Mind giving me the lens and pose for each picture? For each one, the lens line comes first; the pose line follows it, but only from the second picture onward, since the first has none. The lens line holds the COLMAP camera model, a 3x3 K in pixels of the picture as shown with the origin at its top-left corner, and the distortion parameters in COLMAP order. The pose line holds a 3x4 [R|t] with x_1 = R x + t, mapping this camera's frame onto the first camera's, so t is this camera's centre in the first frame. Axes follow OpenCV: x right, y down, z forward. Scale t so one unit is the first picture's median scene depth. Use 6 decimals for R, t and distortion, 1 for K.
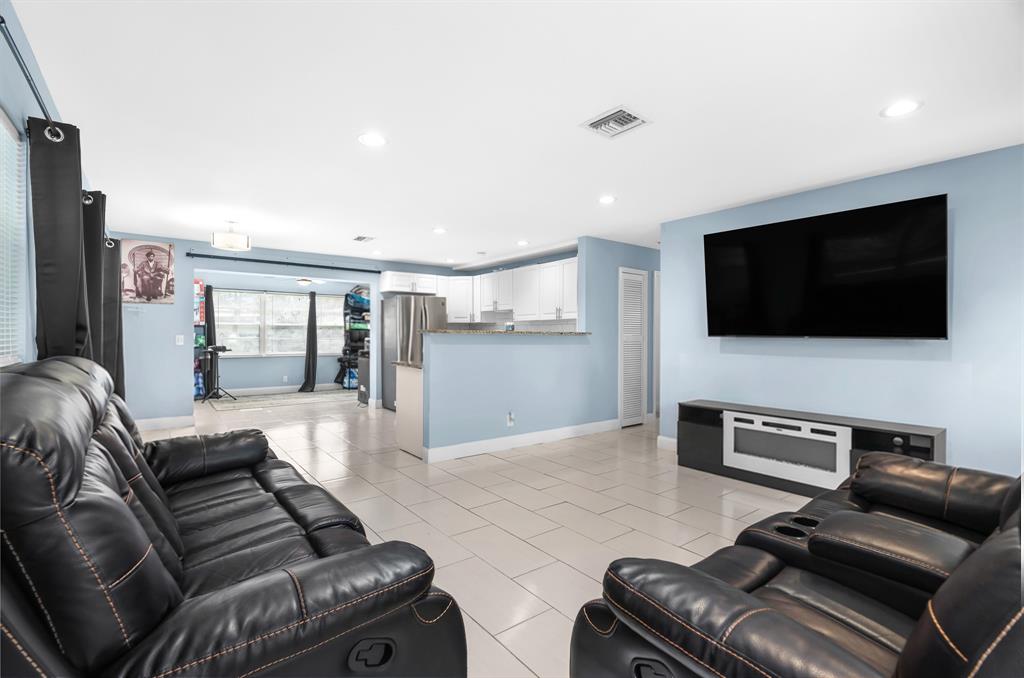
lens RADIAL K [[469.8, 0, 488.6], [0, 469.8, 338.7], [0, 0, 1]] dist [-0.005520, -0.001093]
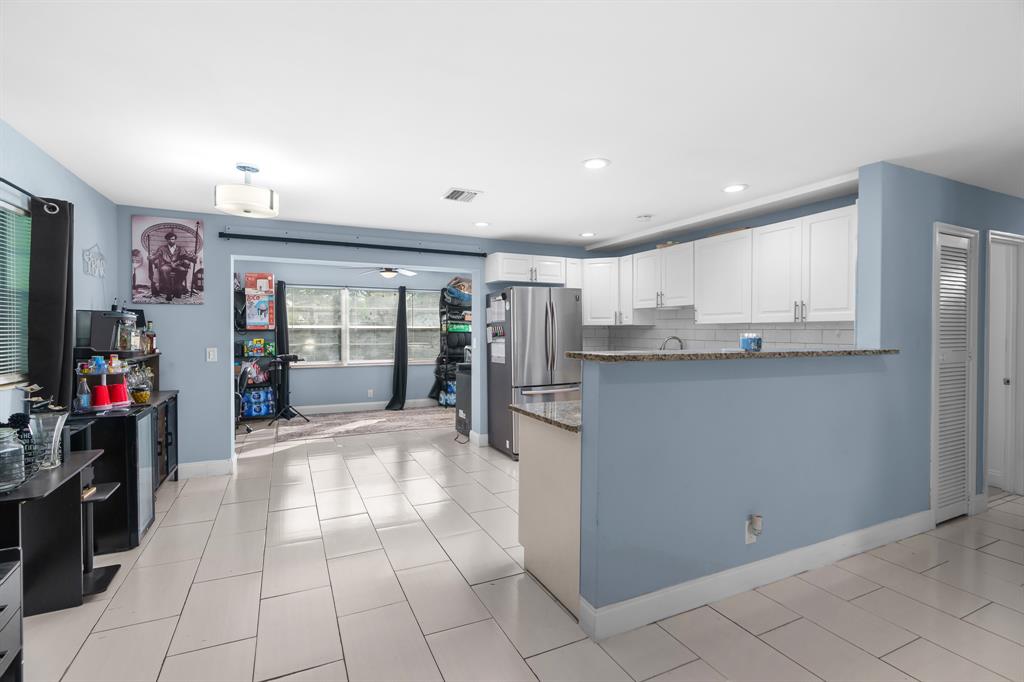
lens RADIAL K [[469.8, 0, 490.5], [0, 469.8, 337.1], [0, 0, 1]] dist [-0.005520, -0.001093]
pose [[0.979467, -0.001295, -0.201603, -0.080392], [0.003115, 0.999957, 0.008712, -0.023693], [0.201583, -0.009161, 0.979429, 0.304564]]
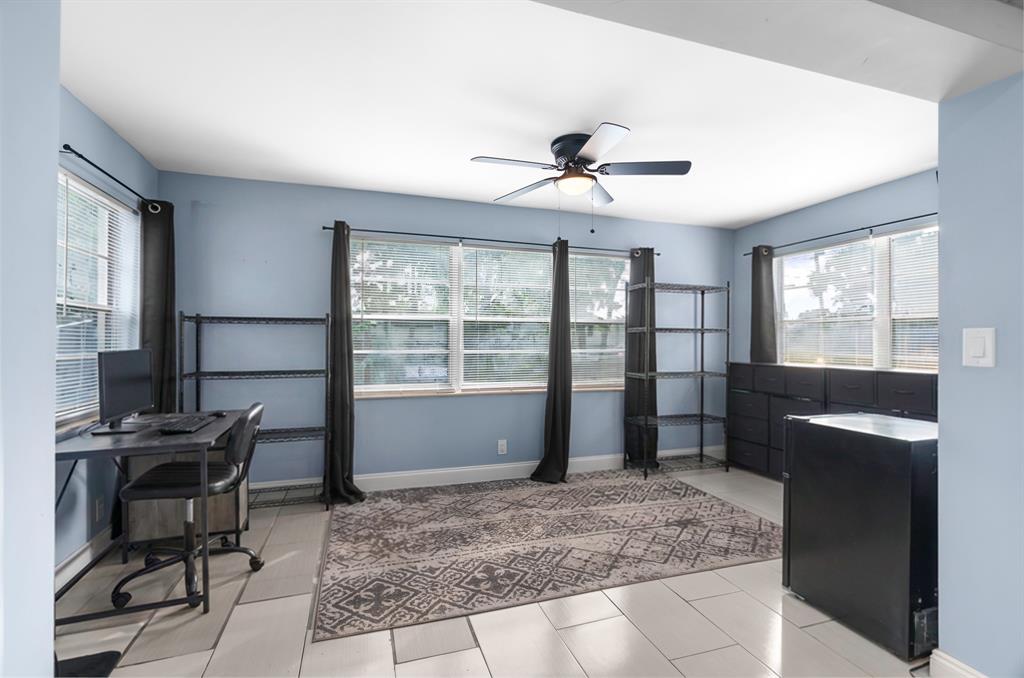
lens RADIAL K [[469.8, 0, 511.7], [0, 469.8, 333.1], [0, 0, 1]] dist [-0.005520, -0.001093]
pose [[0.959924, 0.003066, -0.280244, -0.382404], [-0.008166, 0.999822, -0.017034, -0.012365], [0.280142, 0.018639, 0.959778, 0.739229]]
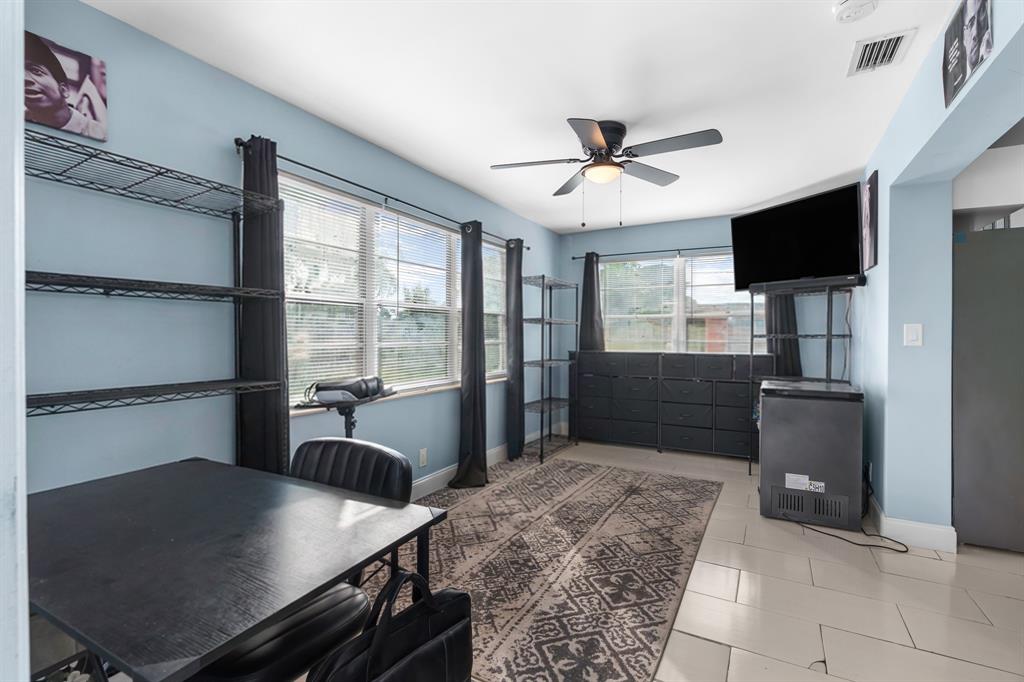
lens RADIAL K [[469.8, 0, 535.2], [0, 469.8, 336.6], [0, 0, 1]] dist [-0.005520, -0.001093]
pose [[0.892980, 0.005044, 0.450067, -0.645651], [-0.006629, 0.999976, 0.001946, -0.009063], [-0.450047, -0.004721, 0.892992, 0.802280]]
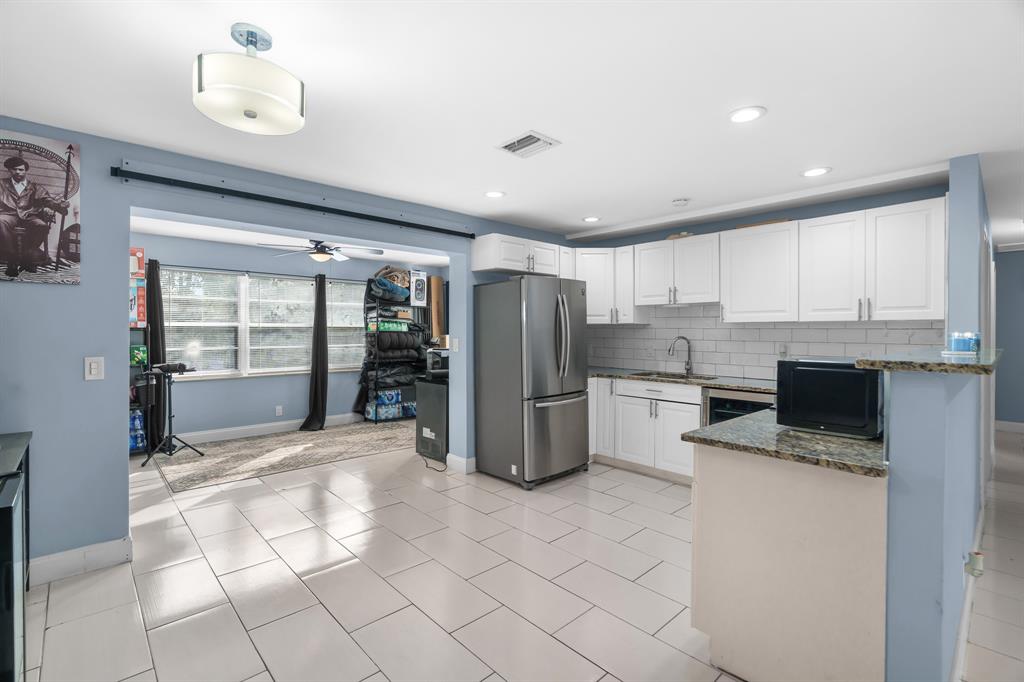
lens RADIAL K [[469.8, 0, 484.8], [0, 469.8, 331.2], [0, 0, 1]] dist [-0.005520, -0.001093]
pose [[0.995130, -0.003530, 0.098505, -0.271876], [0.003850, 0.999988, -0.003055, -0.023689], [-0.098493, 0.003419, 0.995132, 0.422818]]
